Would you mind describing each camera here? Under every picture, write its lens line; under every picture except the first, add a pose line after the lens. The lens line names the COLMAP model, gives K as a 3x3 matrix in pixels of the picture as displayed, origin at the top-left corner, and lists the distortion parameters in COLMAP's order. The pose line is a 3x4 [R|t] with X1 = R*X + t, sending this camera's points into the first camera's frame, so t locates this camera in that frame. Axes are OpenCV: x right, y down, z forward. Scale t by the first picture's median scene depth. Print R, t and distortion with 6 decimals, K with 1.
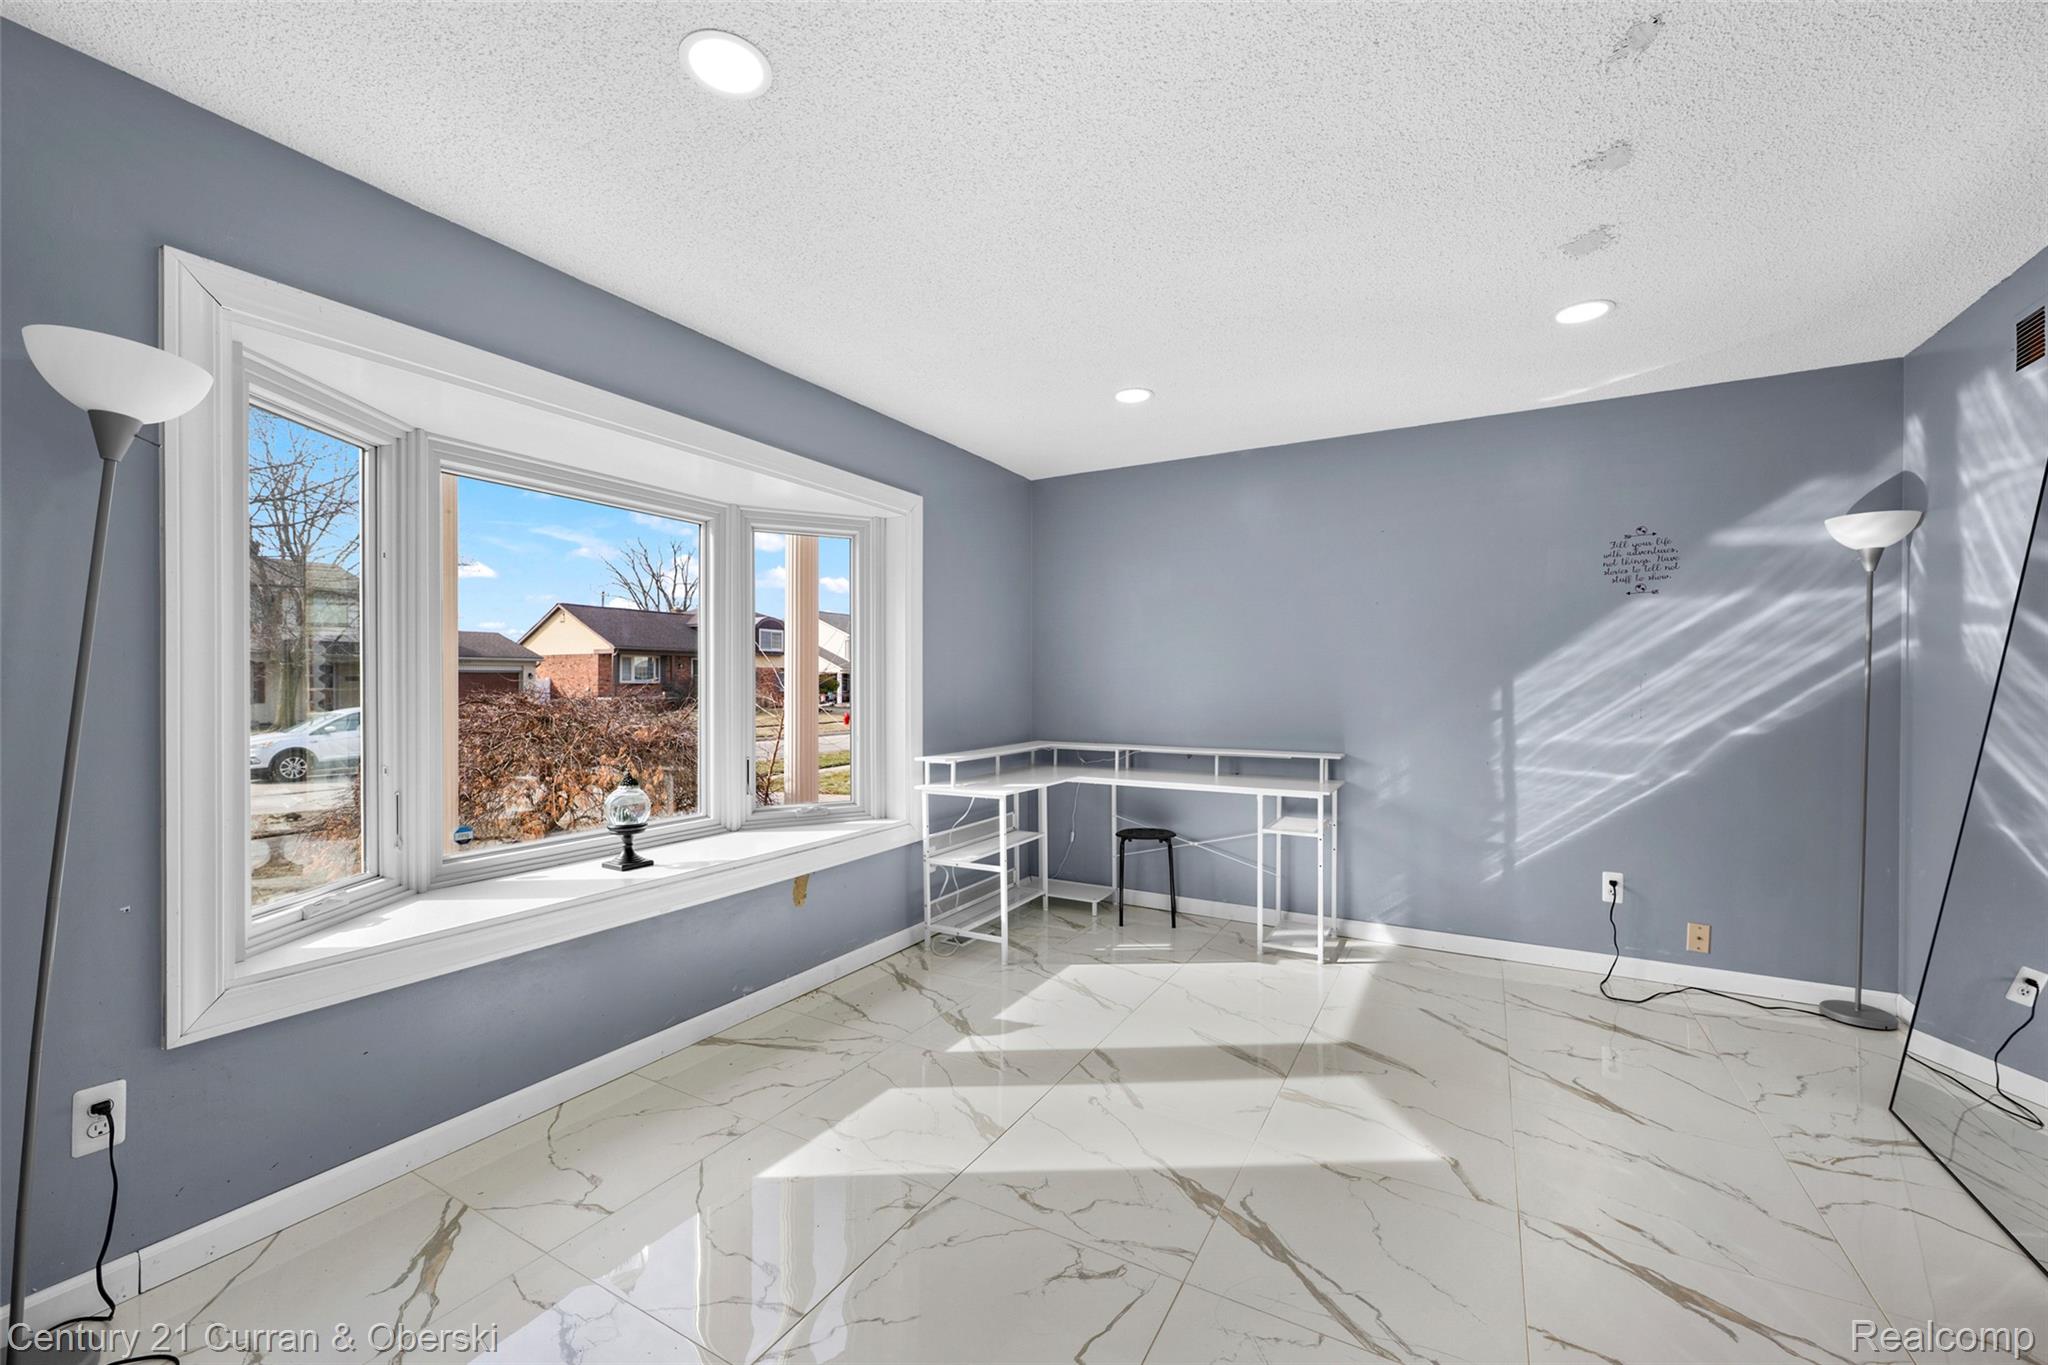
lens RADIAL K [[818.1, 0, 1024.4], [0, 818.1, 685.3], [0, 0, 1]] dist [-0.003351, 0.000222]
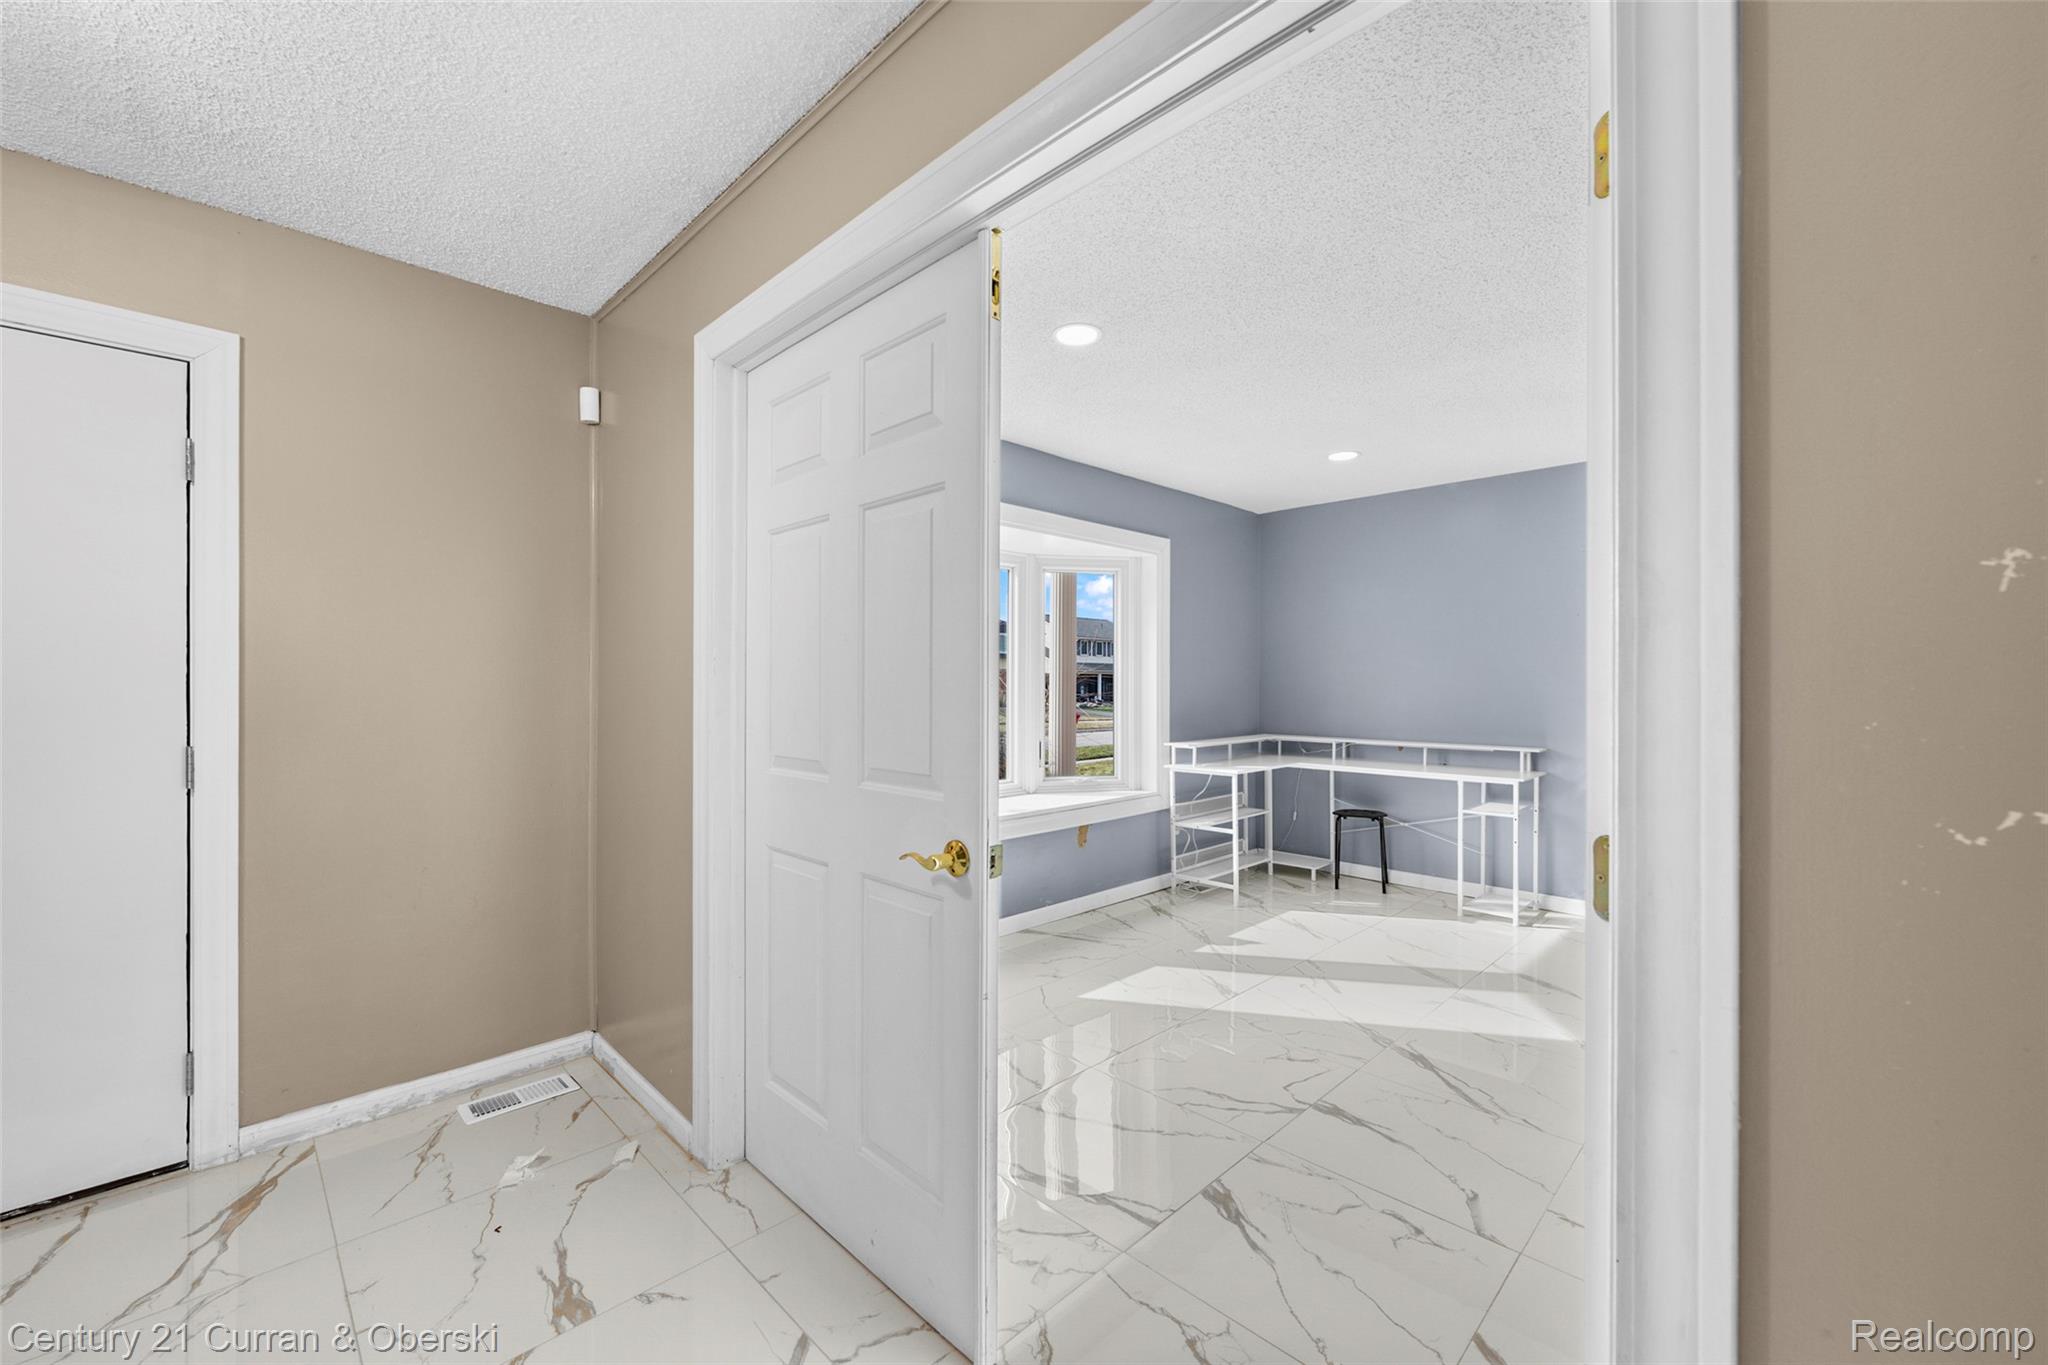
lens RADIAL K [[818.1, 0, 1027.9], [0, 818.1, 688.0], [0, 0, 1]] dist [-0.003351, 0.000222]
pose [[0.964246, 0.002010, -0.265002, -0.000218], [-0.001553, 0.999997, 0.001936, -0.000133], [0.265005, -0.001456, 0.964246, -0.292642]]
